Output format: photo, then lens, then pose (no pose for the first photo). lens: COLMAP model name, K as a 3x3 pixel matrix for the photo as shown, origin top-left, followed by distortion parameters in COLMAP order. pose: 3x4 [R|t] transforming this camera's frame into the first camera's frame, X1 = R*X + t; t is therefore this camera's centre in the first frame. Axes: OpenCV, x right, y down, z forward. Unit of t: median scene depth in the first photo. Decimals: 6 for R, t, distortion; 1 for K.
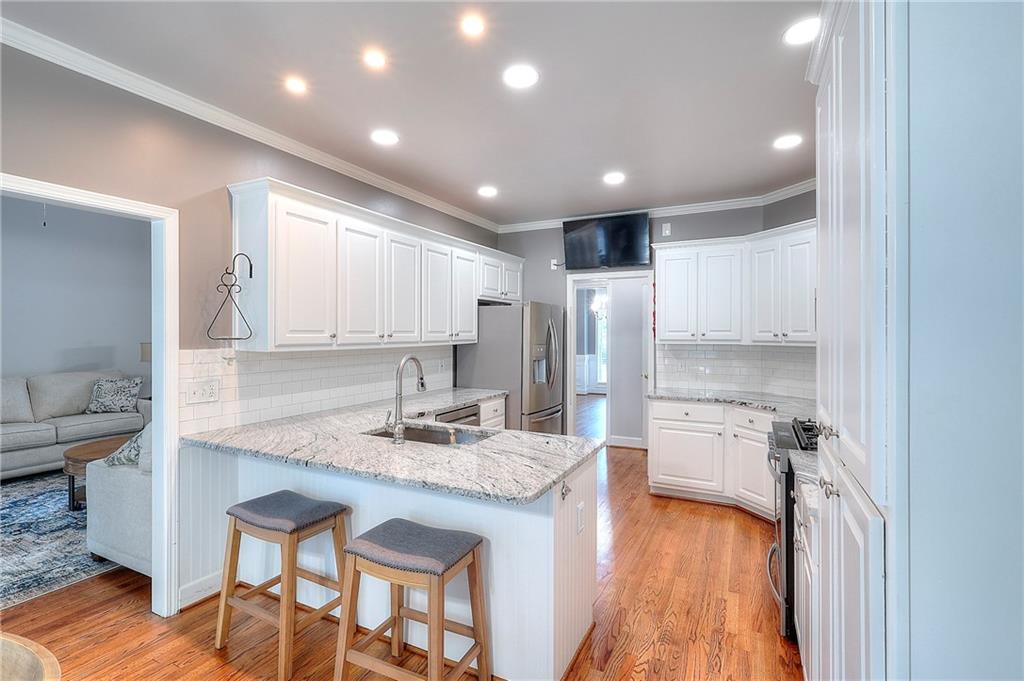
lens RADIAL K [[475.1, 0, 510.6], [0, 475.1, 330.7], [0, 0, 1]] dist [-0.015524, 0.006730]
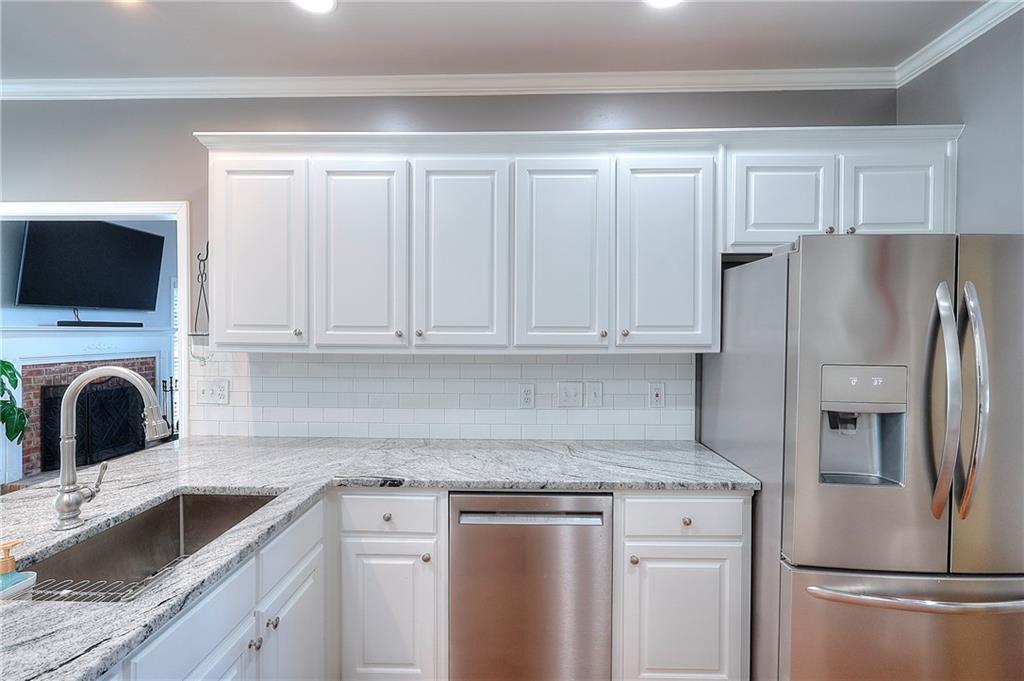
lens RADIAL K [[475.1, 0, 510.6], [0, 475.1, 330.7], [0, 0, 1]] dist [-0.015524, 0.006730]
pose [[0.421843, 0.001255, -0.906668, 0.253486], [0.001829, 0.999996, 0.002235, 0.004028], [0.906667, -0.002601, 0.421839, 0.654588]]
